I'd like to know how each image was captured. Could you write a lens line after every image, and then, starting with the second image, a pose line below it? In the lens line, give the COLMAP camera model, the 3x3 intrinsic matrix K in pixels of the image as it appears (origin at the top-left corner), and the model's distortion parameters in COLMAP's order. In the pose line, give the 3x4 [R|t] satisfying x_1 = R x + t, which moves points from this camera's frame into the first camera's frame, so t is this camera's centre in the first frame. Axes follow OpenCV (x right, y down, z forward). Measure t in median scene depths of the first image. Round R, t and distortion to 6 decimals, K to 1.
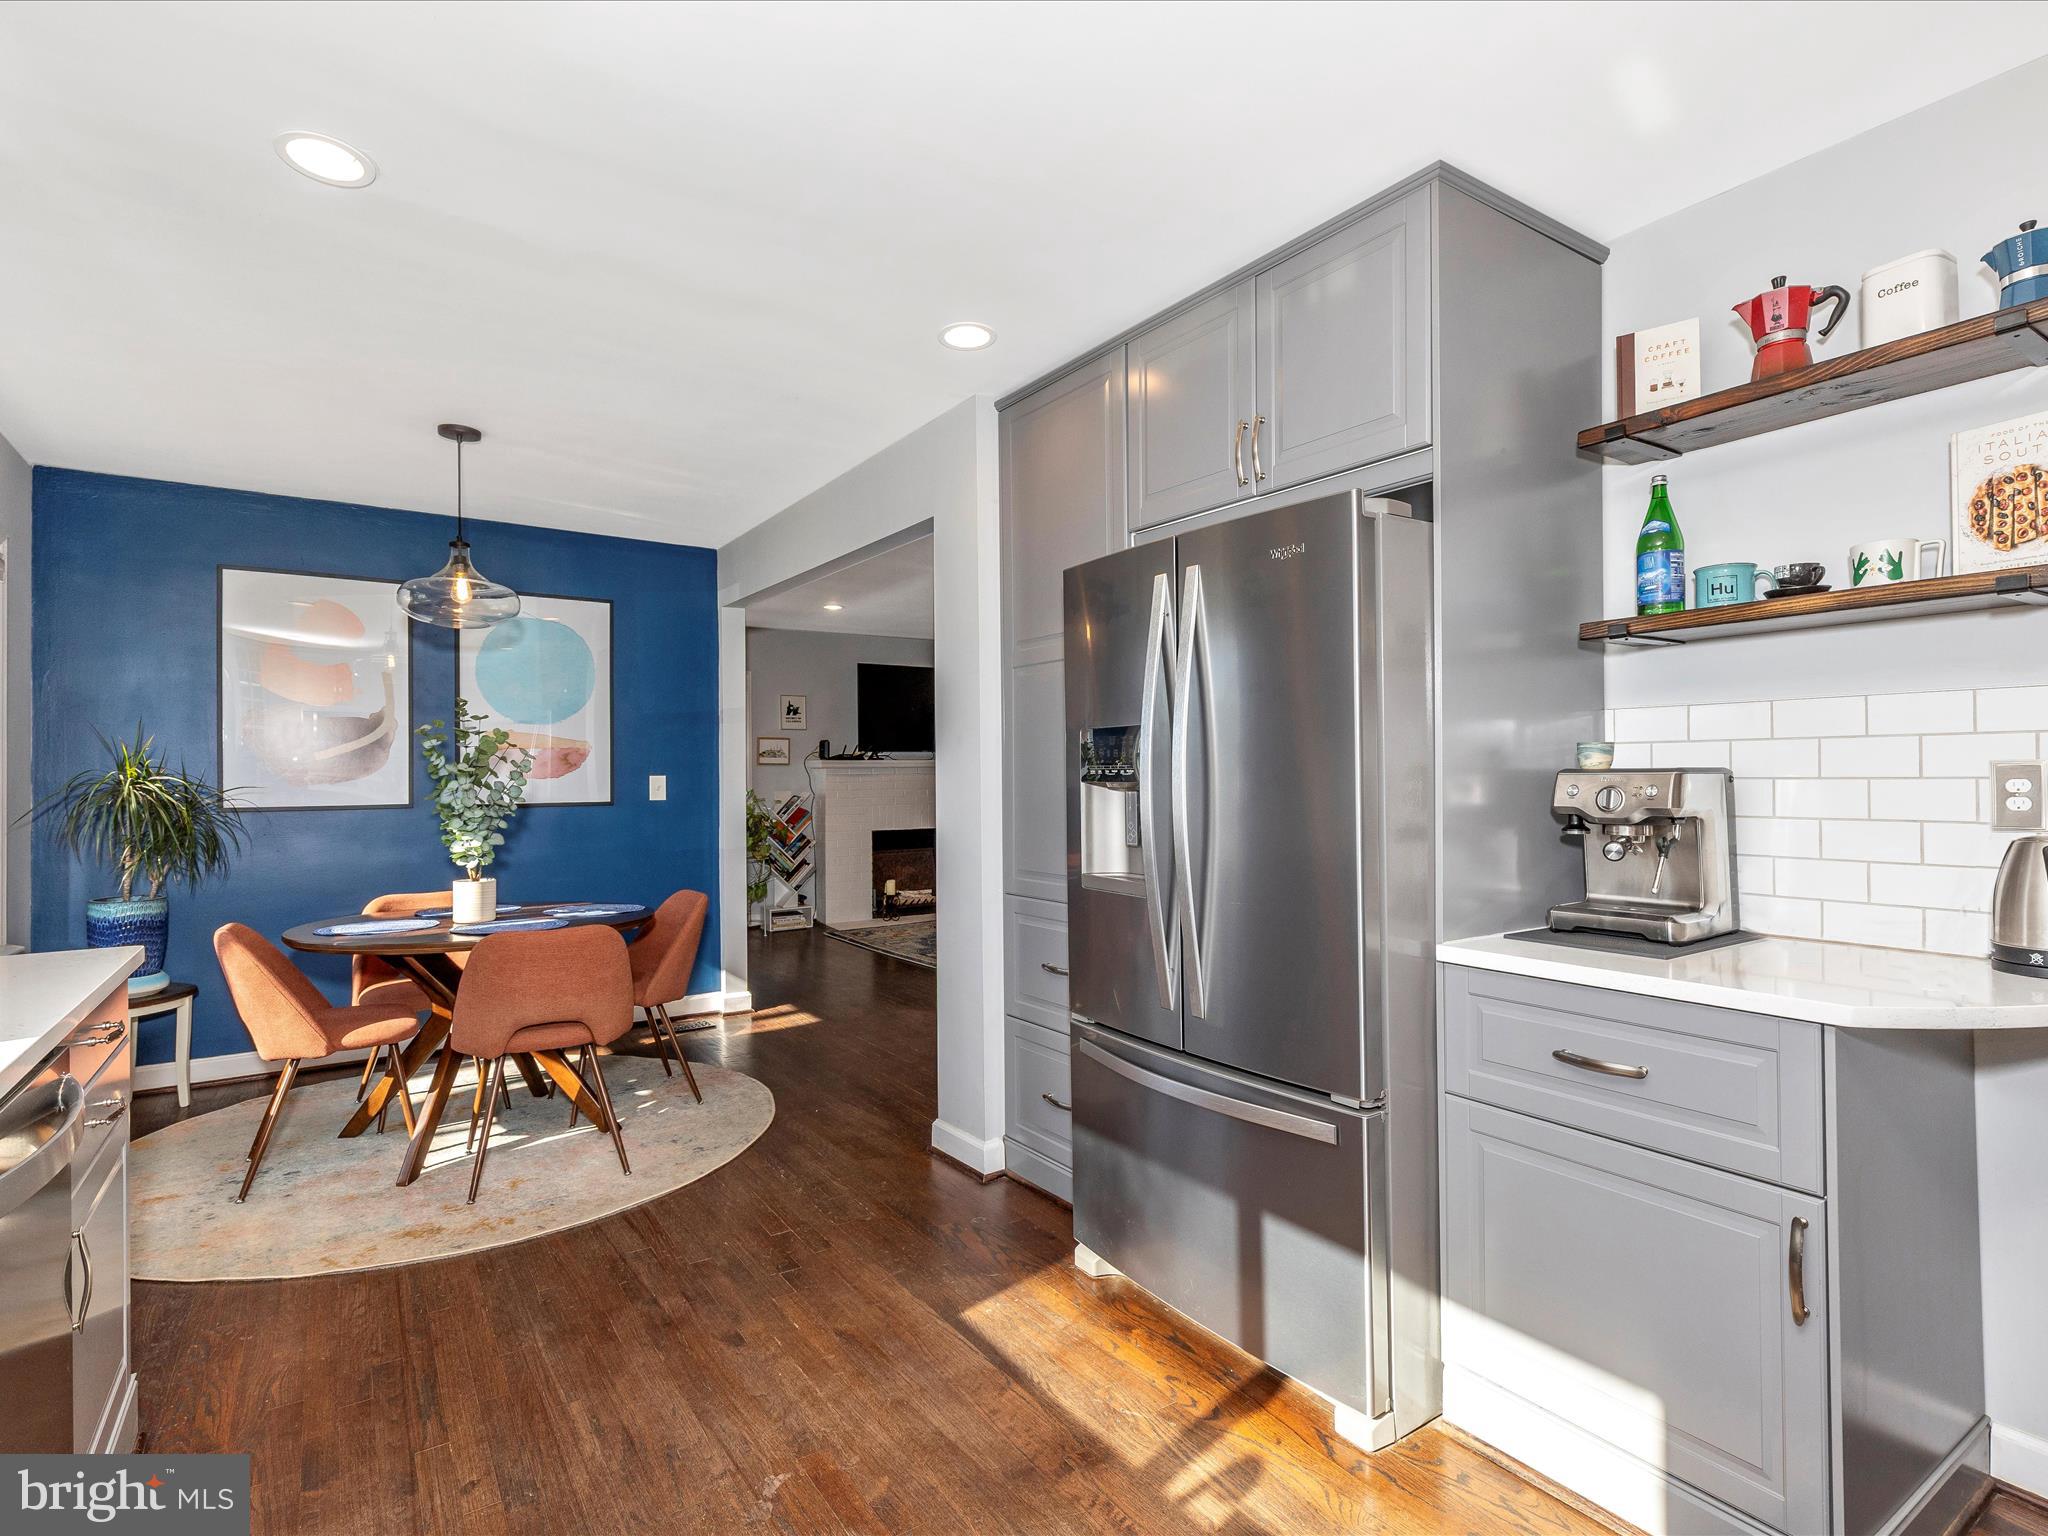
lens RADIAL K [[1030.2, 0, 1046.6], [0, 1030.2, 772.5], [0, 0, 1]] dist [0.004513, 0.001278]
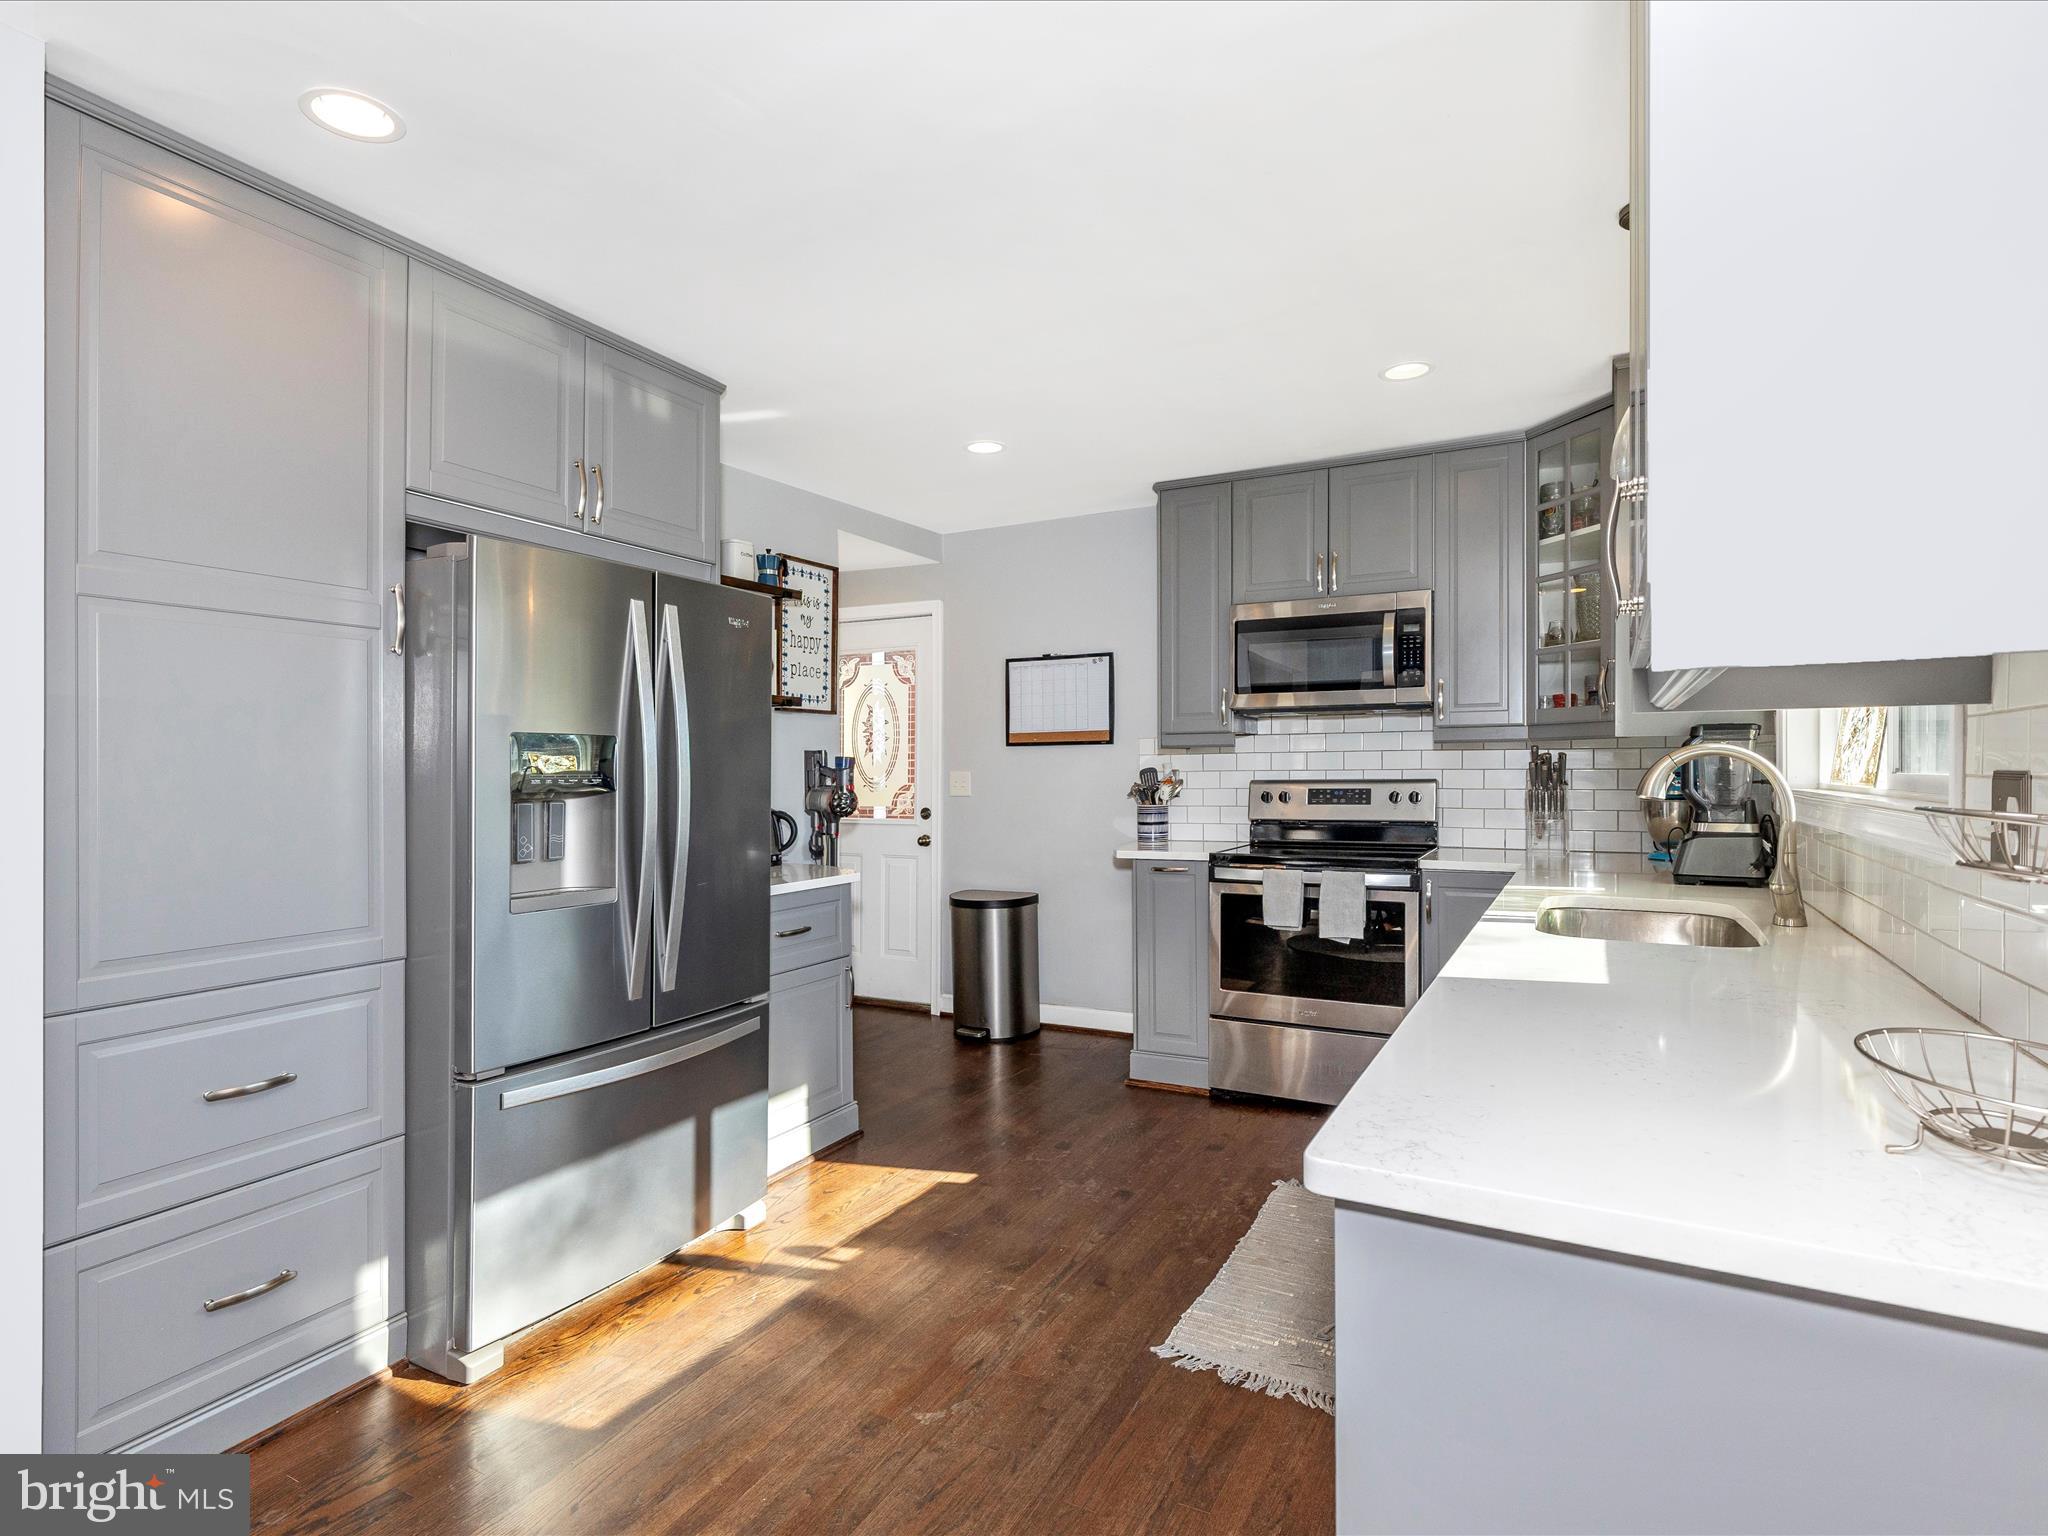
lens RADIAL K [[1030.2, 0, 1046.6], [0, 1030.2, 772.5], [0, 0, 1]] dist [0.004513, 0.001278]
pose [[-0.477992, 0.009576, 0.878312, -1.156534], [0.002551, 0.999951, -0.009514, 0.002427], [-0.878360, -0.002307, -0.477994, 1.256098]]
